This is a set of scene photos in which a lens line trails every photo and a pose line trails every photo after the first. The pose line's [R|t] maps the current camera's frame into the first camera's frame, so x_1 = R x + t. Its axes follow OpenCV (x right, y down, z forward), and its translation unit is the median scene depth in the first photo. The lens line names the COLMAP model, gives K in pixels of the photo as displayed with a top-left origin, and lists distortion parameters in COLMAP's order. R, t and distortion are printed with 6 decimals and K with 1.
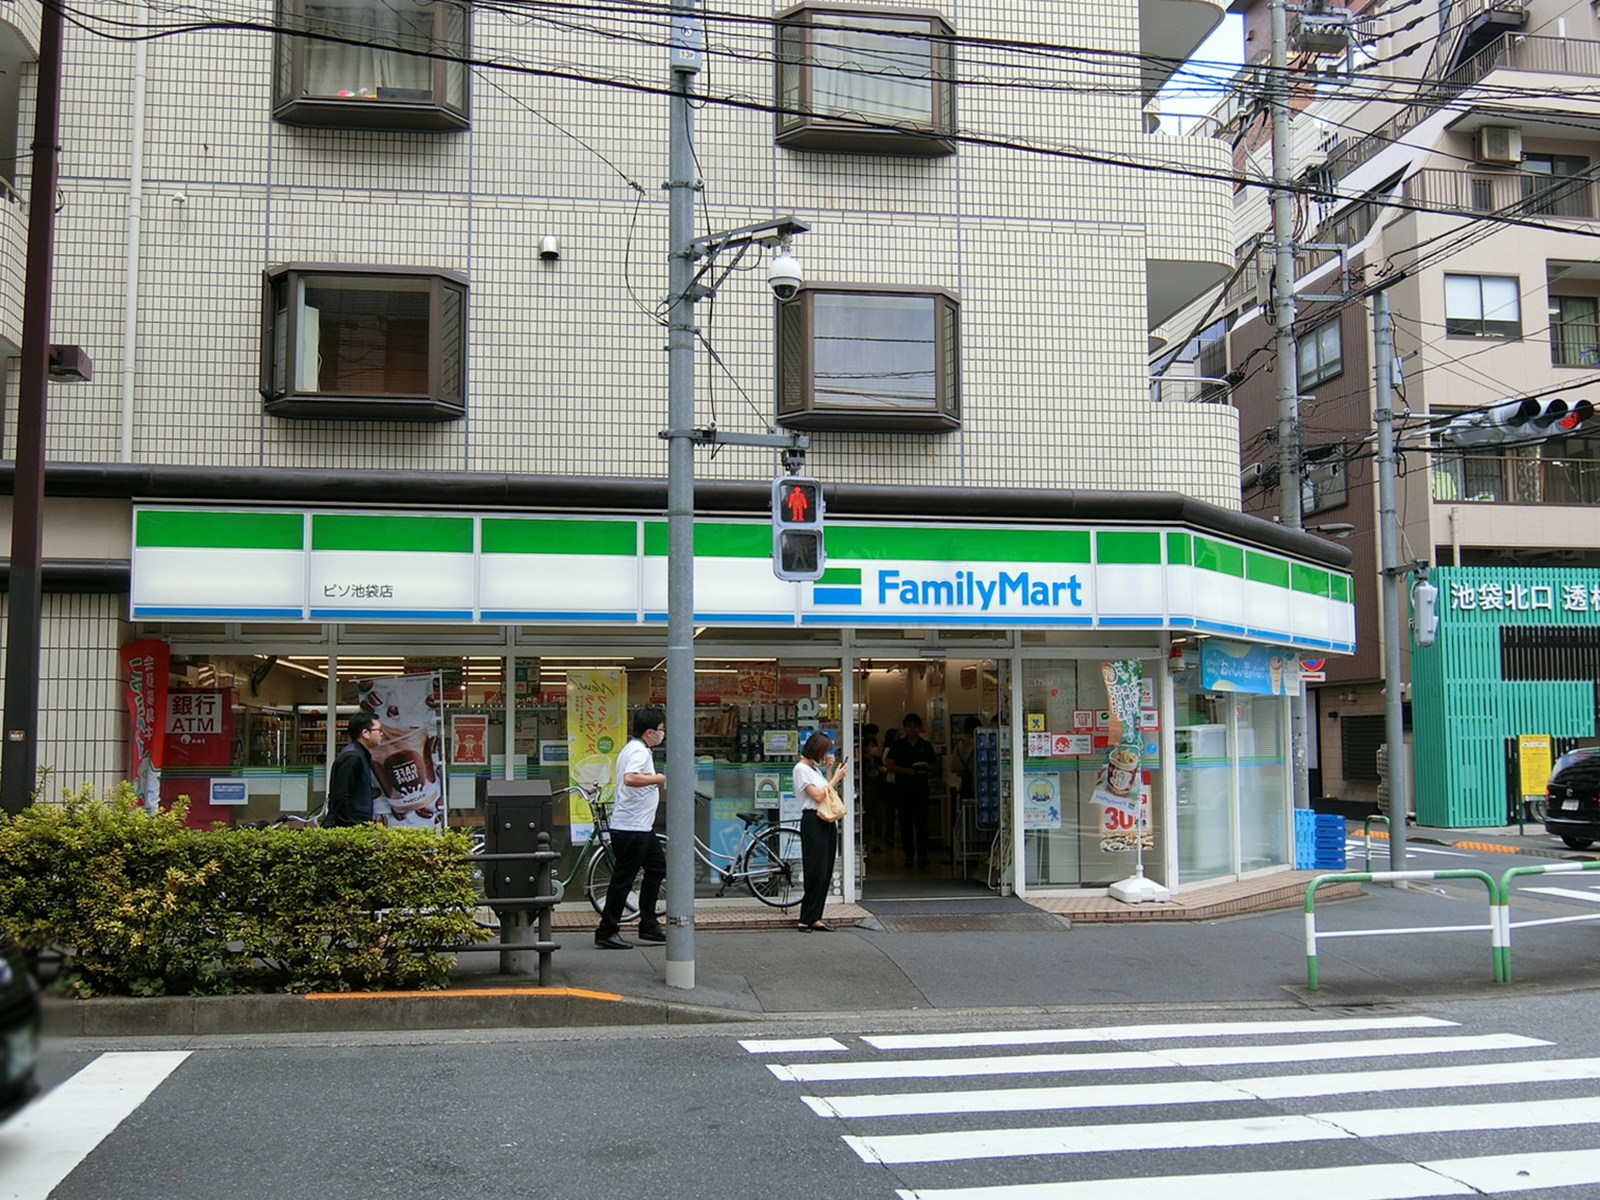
lens RADIAL K [[1625.2, 0, 799.9], [0, 1625.2, 598.0], [0, 0, 1]] dist [-0.009826, 0.000000]
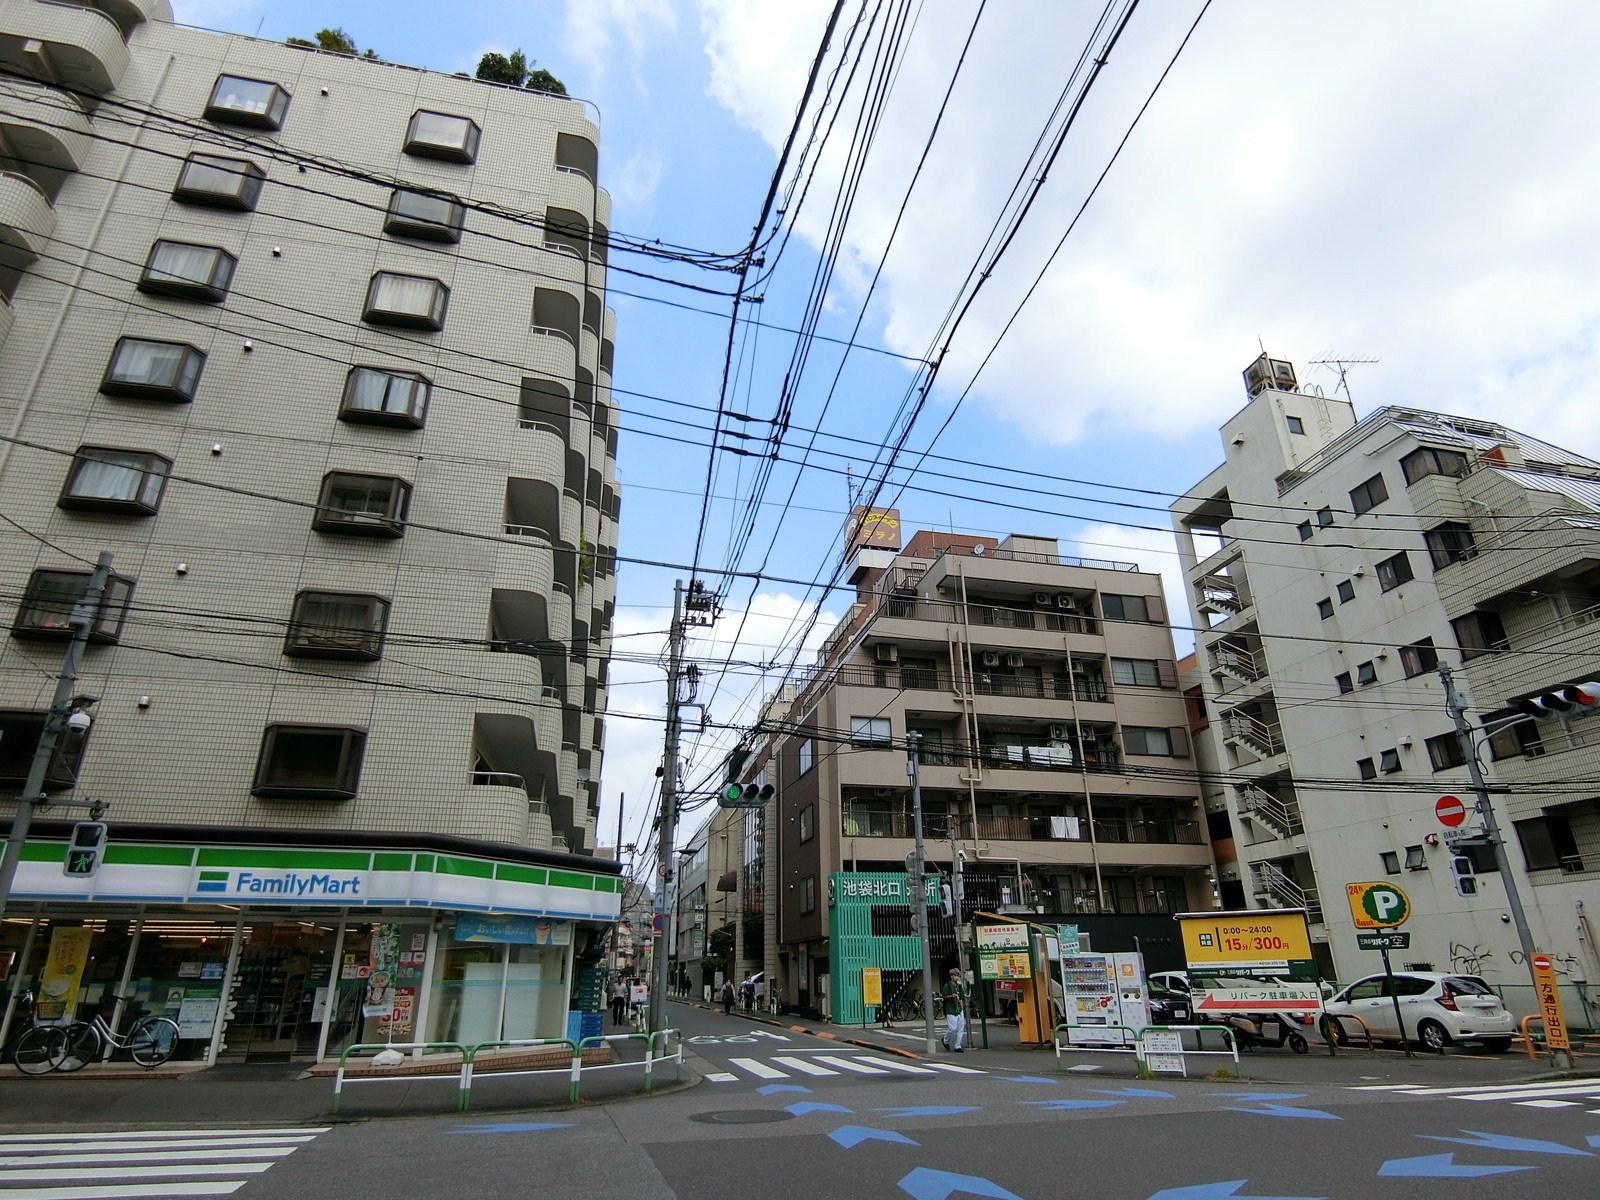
lens RADIAL K [[882.1, 0, 804.4], [0, 882.1, 609.8], [0, 0, 1]] dist [-0.018736, 0.001061]
pose [[0.997823, 0.020654, 0.062632, 0.624820], [-0.000798, 0.953405, -0.301691, -0.002698], [-0.065945, 0.300984, 0.951346, -0.110340]]
